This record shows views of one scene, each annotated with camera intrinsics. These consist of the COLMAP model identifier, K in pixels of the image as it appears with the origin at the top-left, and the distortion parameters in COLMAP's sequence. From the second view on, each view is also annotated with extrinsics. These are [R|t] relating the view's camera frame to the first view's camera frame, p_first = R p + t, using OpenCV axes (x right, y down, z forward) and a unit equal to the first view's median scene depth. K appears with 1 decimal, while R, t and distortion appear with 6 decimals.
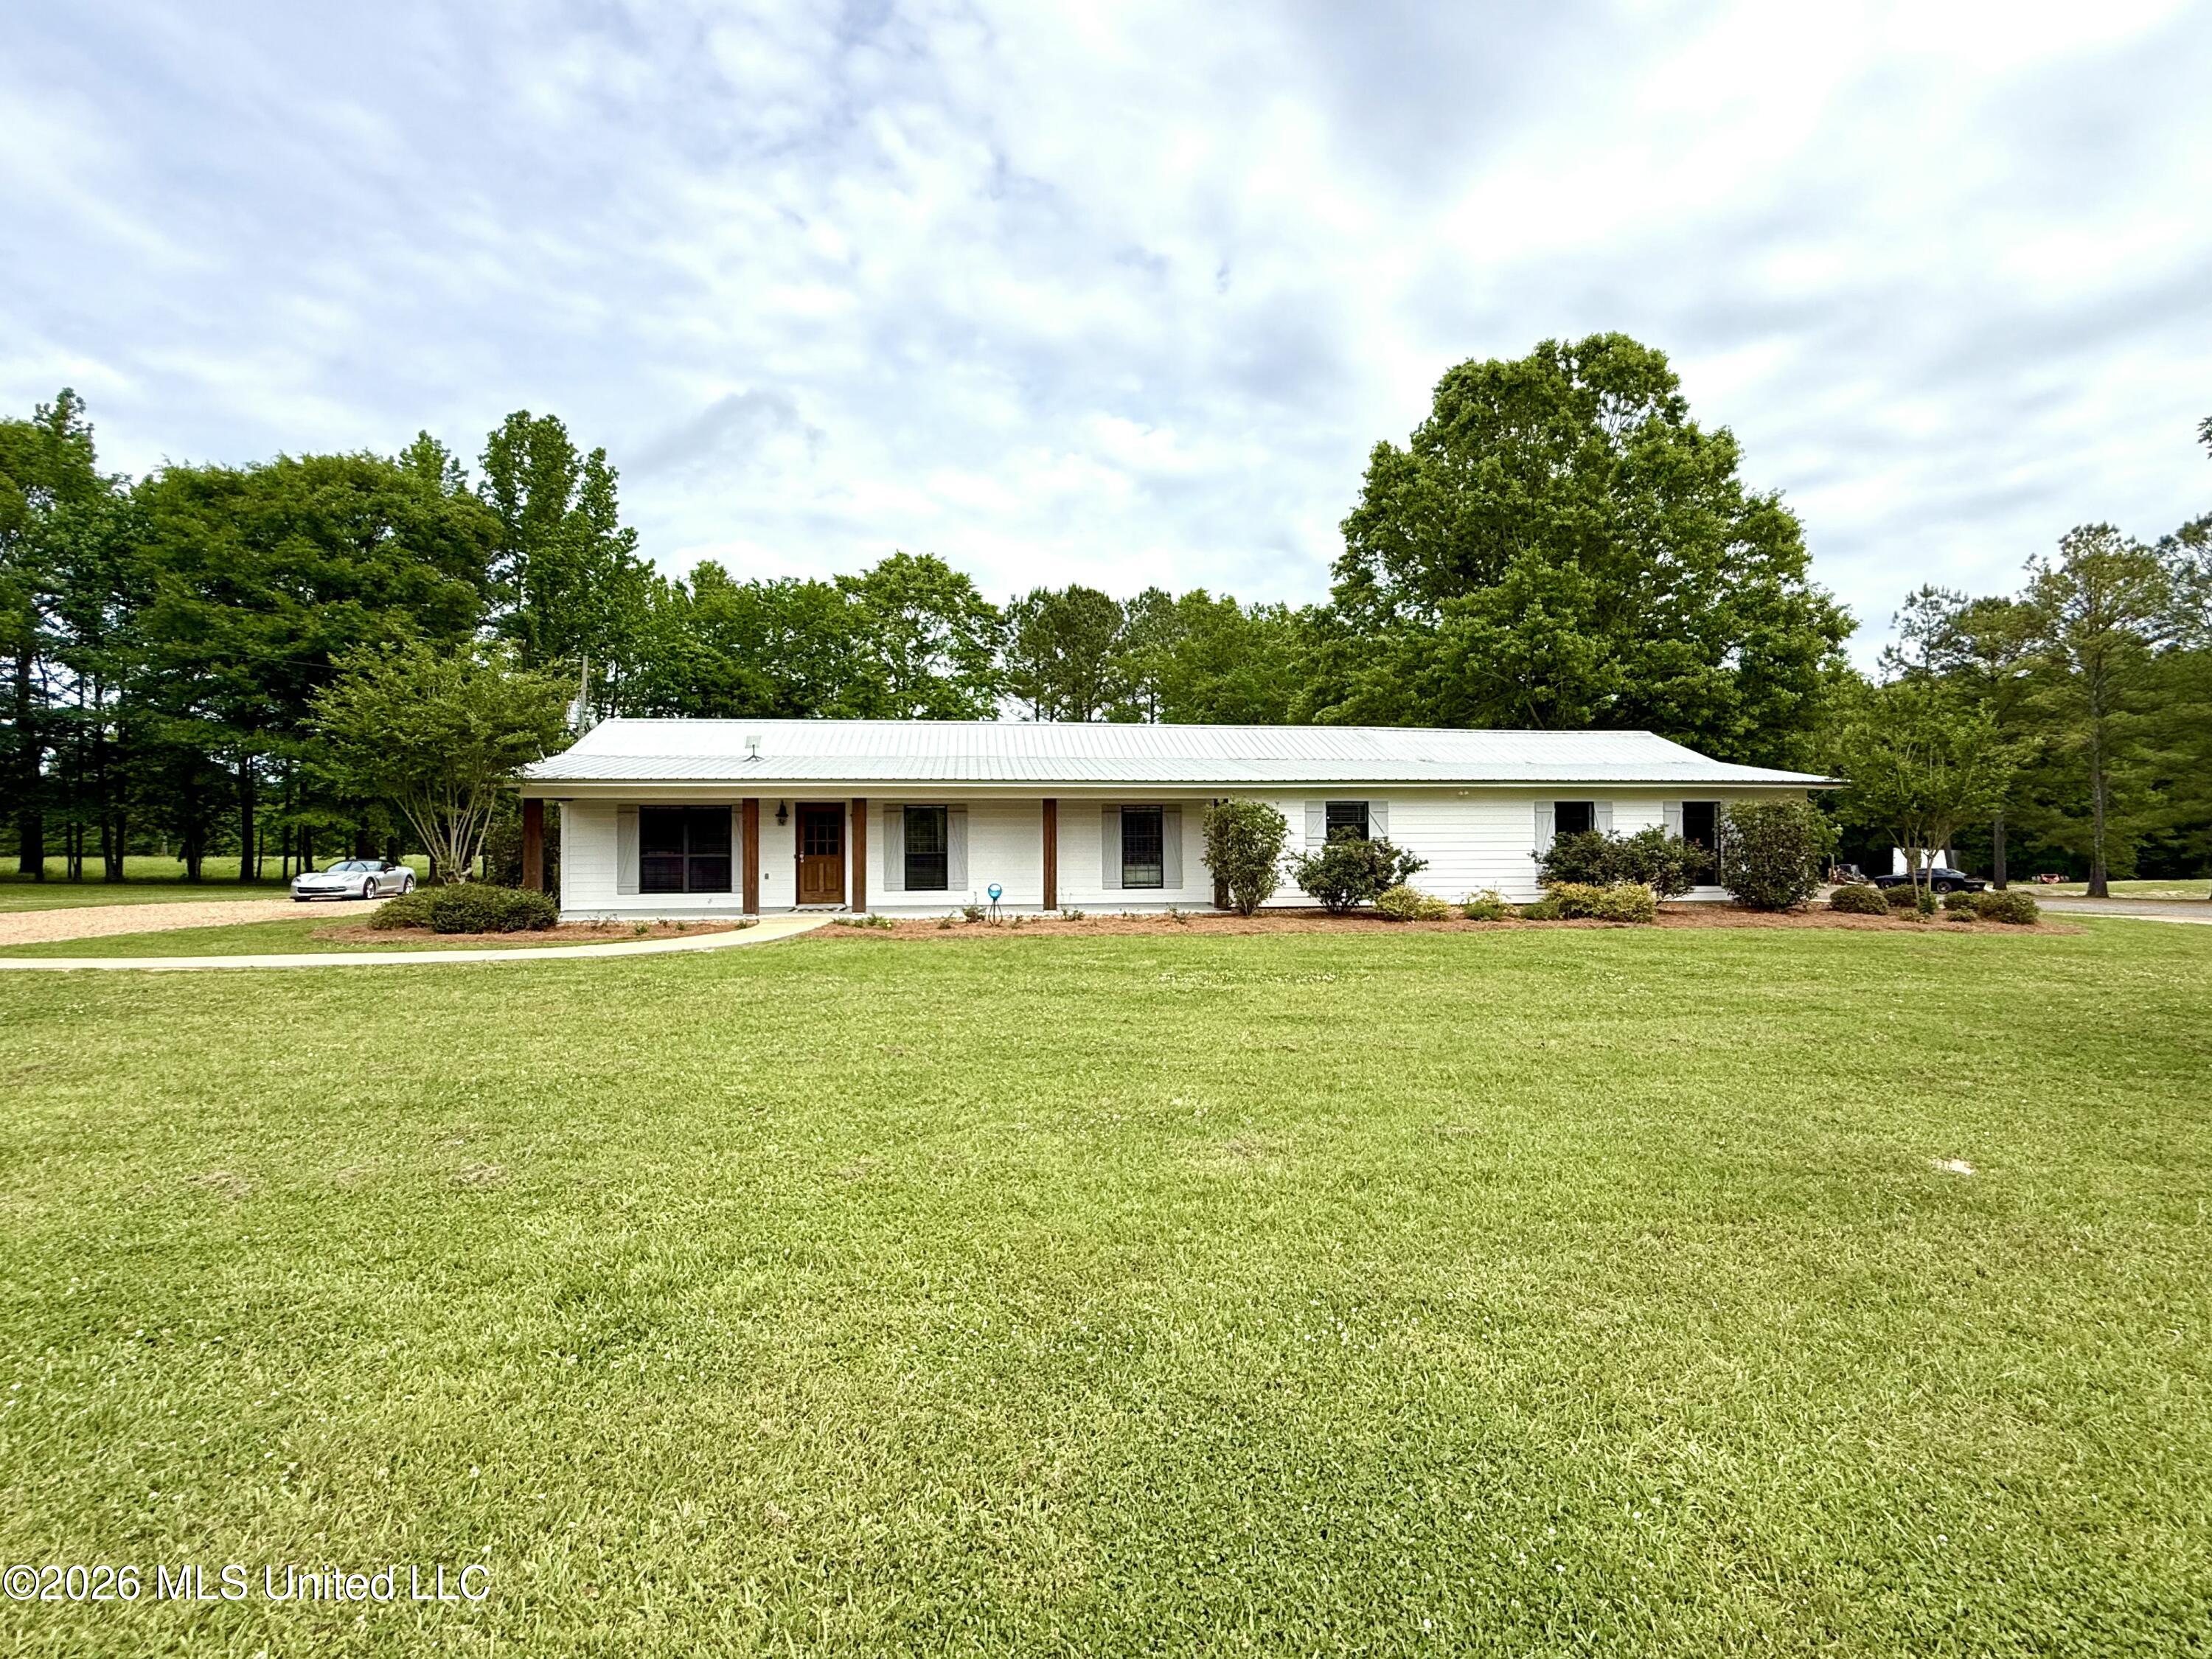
lens RADIAL K [[1032.6, 0, 1115.6], [0, 1032.6, 842.3], [0, 0, 1]] dist [-0.002971, -0.000076]
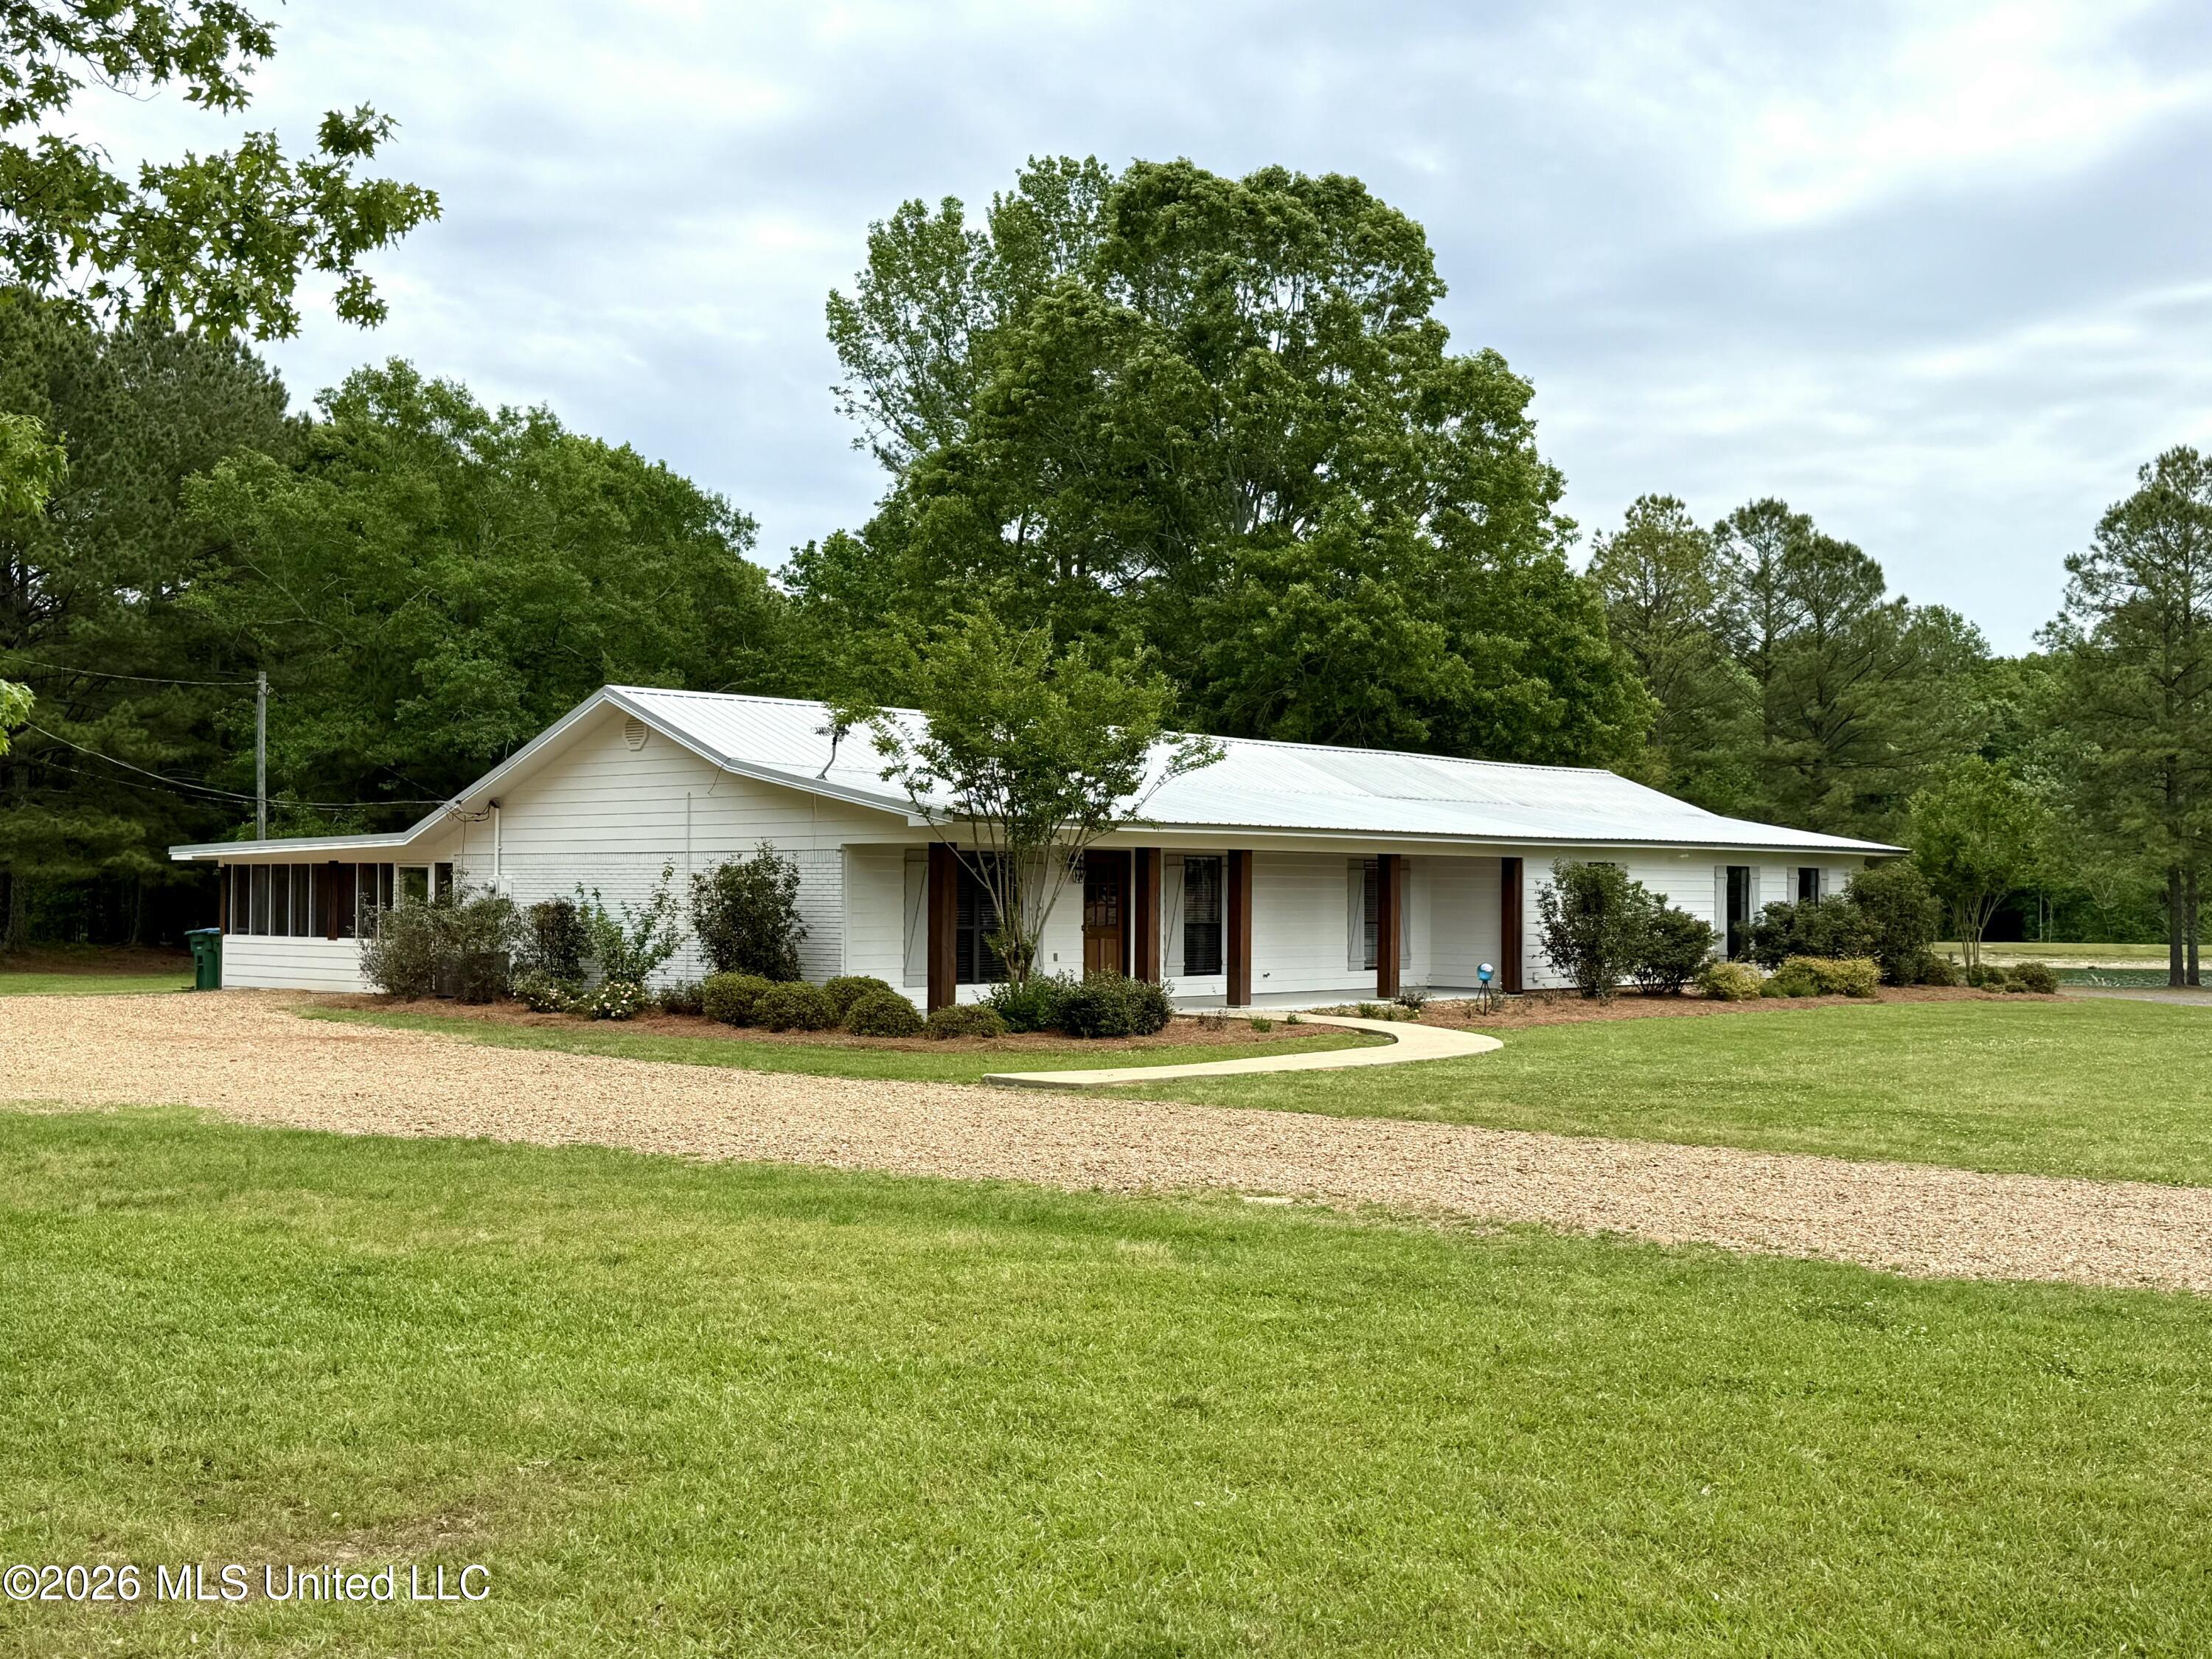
lens RADIAL K [[2353.9, 0, 1088.6], [0, 2353.9, 845.9], [0, 0, 1]] dist [0.141057, 0.000000]
pose [[0.766424, 0.022339, 0.641947, -0.681341], [-0.010041, 0.999690, -0.022799, -0.002742], [-0.642257, 0.011028, 0.766410, -0.114346]]
